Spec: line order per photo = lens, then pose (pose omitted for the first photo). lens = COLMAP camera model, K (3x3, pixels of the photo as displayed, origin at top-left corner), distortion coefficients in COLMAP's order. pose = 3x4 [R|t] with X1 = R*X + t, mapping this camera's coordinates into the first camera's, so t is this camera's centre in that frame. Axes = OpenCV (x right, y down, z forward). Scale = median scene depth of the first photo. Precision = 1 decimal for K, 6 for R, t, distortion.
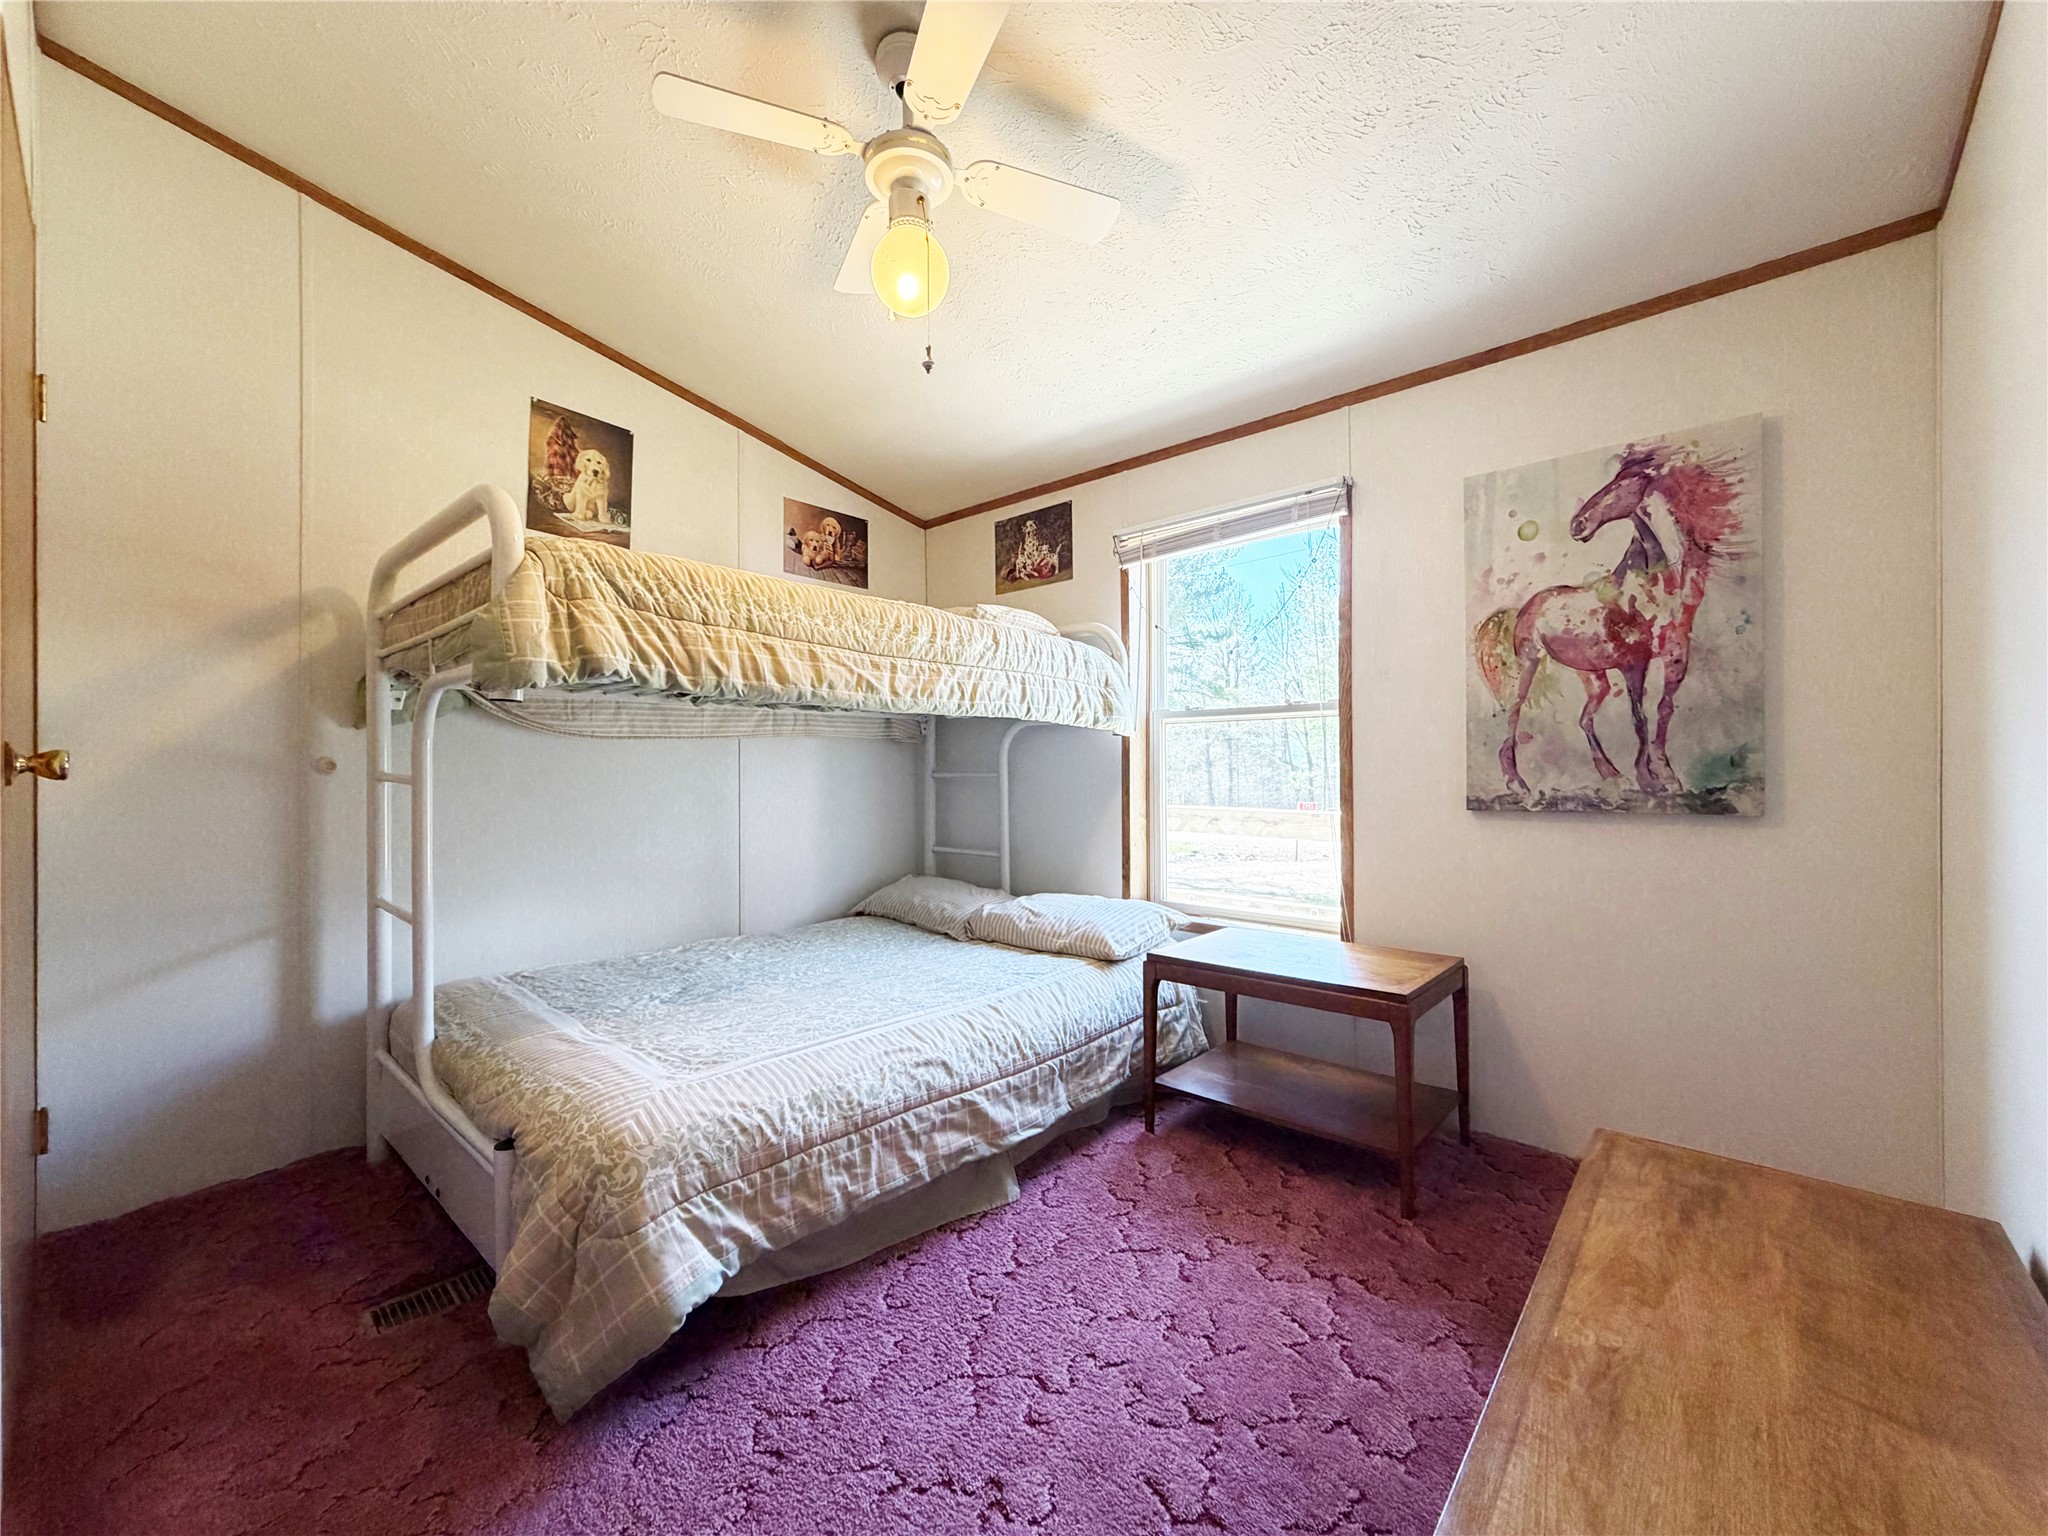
lens RADIAL K [[815.8, 0, 1018.6], [0, 815.8, 764.7], [0, 0, 1]] dist [0.002468, -0.000583]
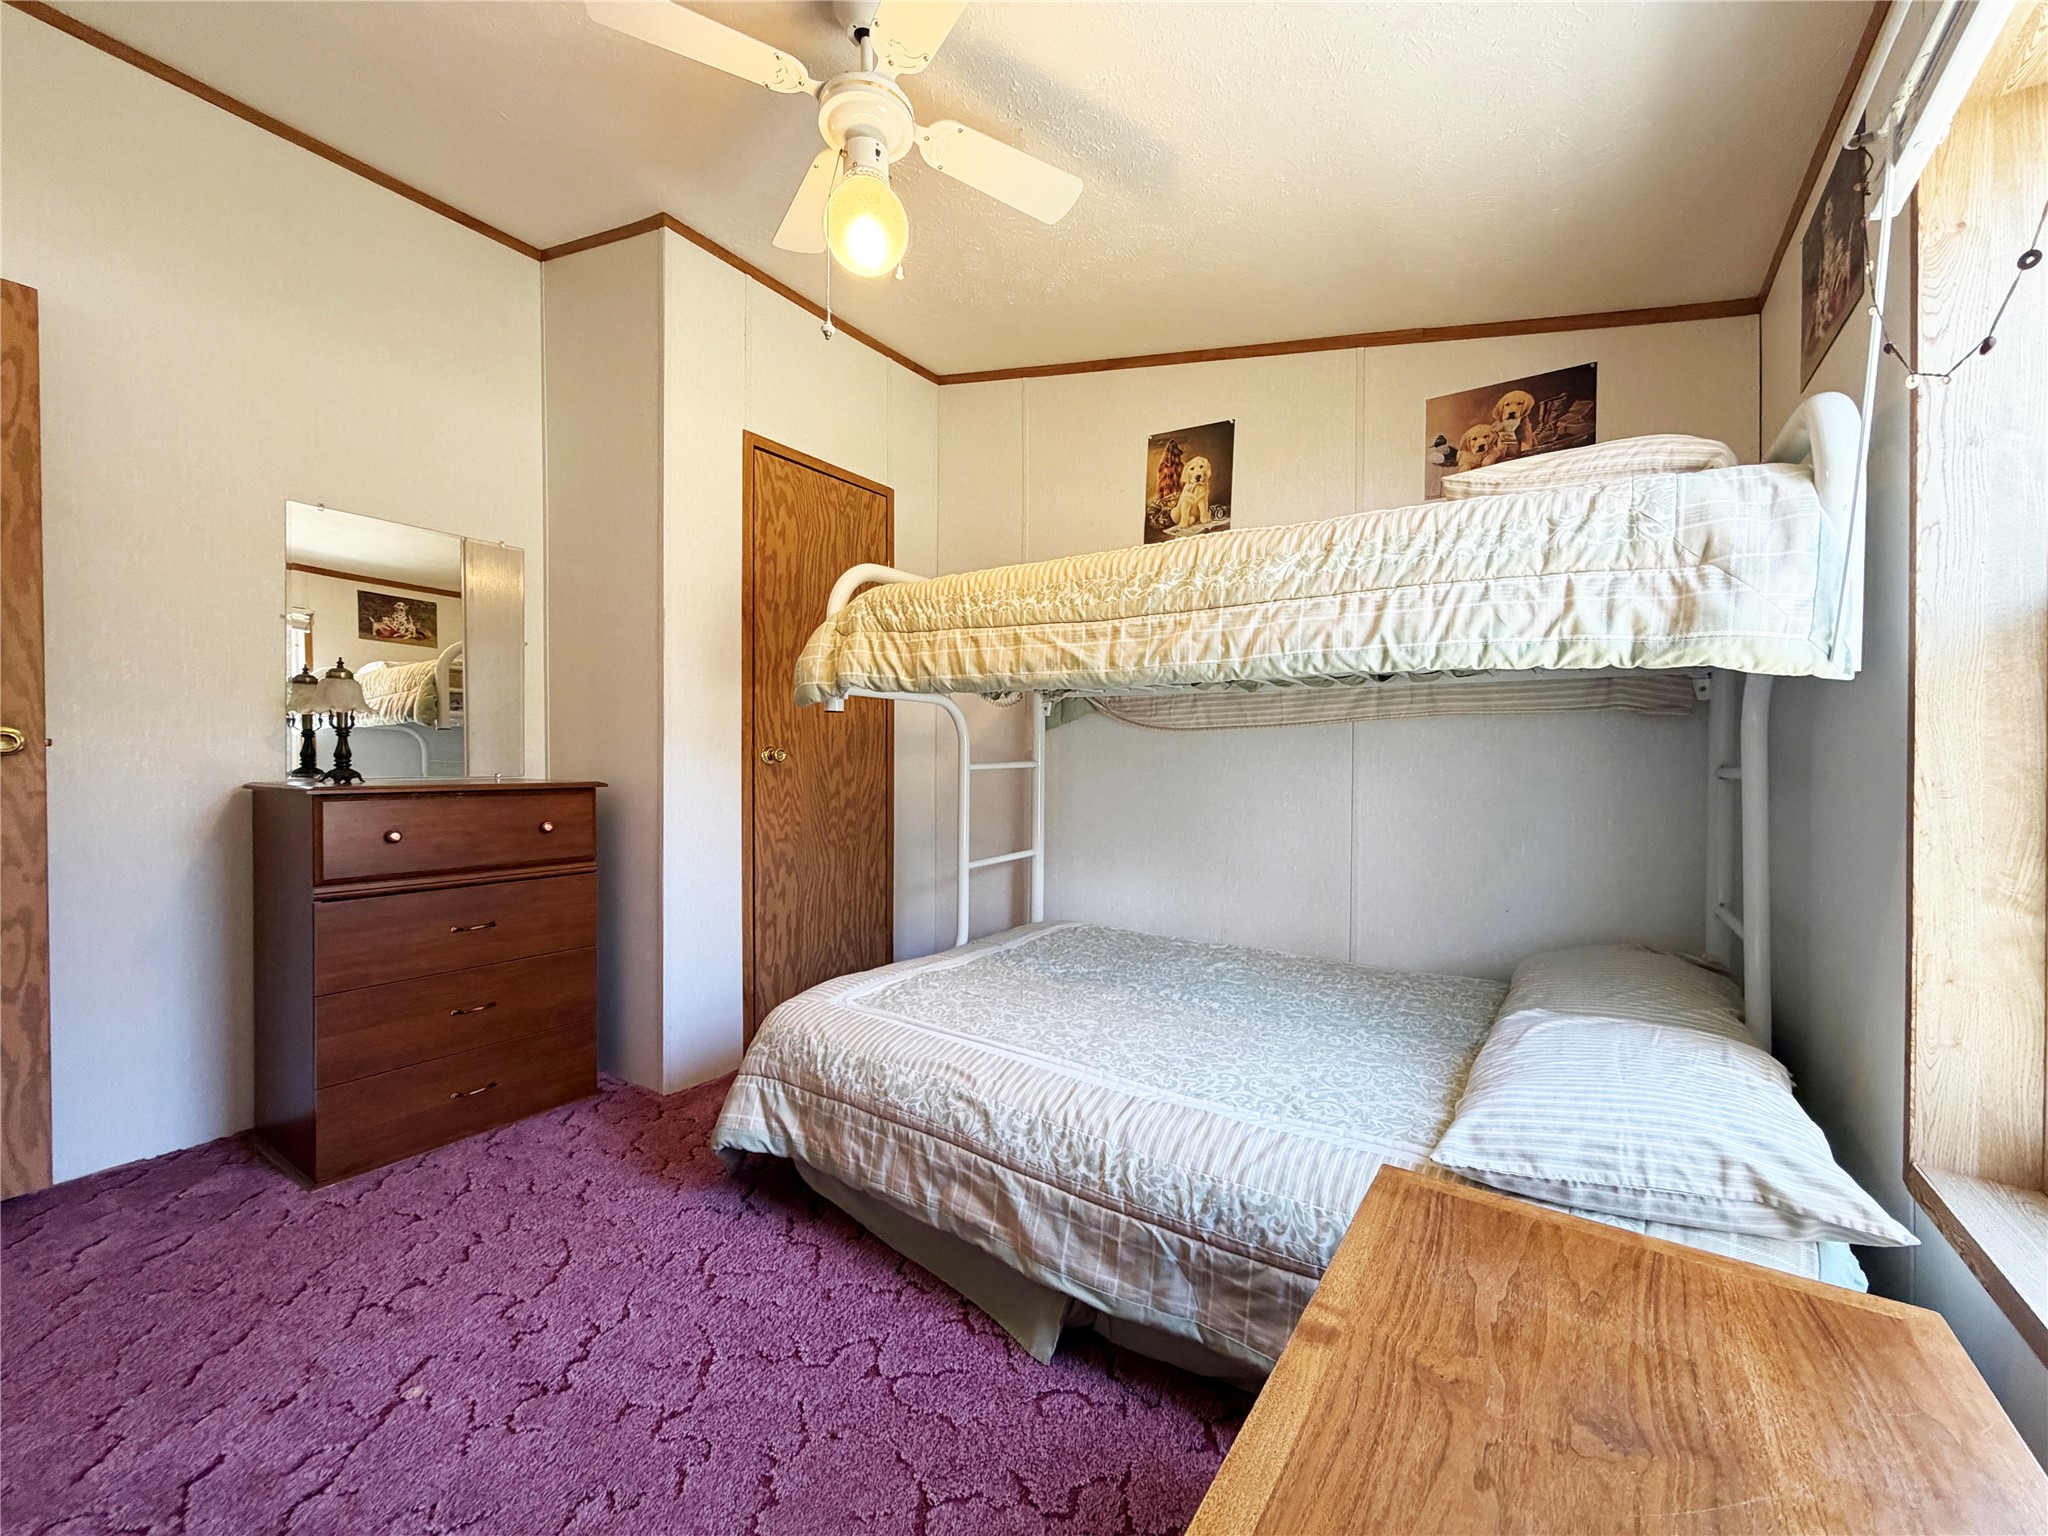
lens RADIAL K [[815.8, 0, 1018.4], [0, 815.8, 768.6], [0, 0, 1]] dist [0.002468, -0.000583]
pose [[0.125324, 0.012196, -0.992041, 0.717253], [-0.001201, 0.999926, 0.012142, 0.006141], [0.992115, -0.000330, 0.125329, 0.915860]]
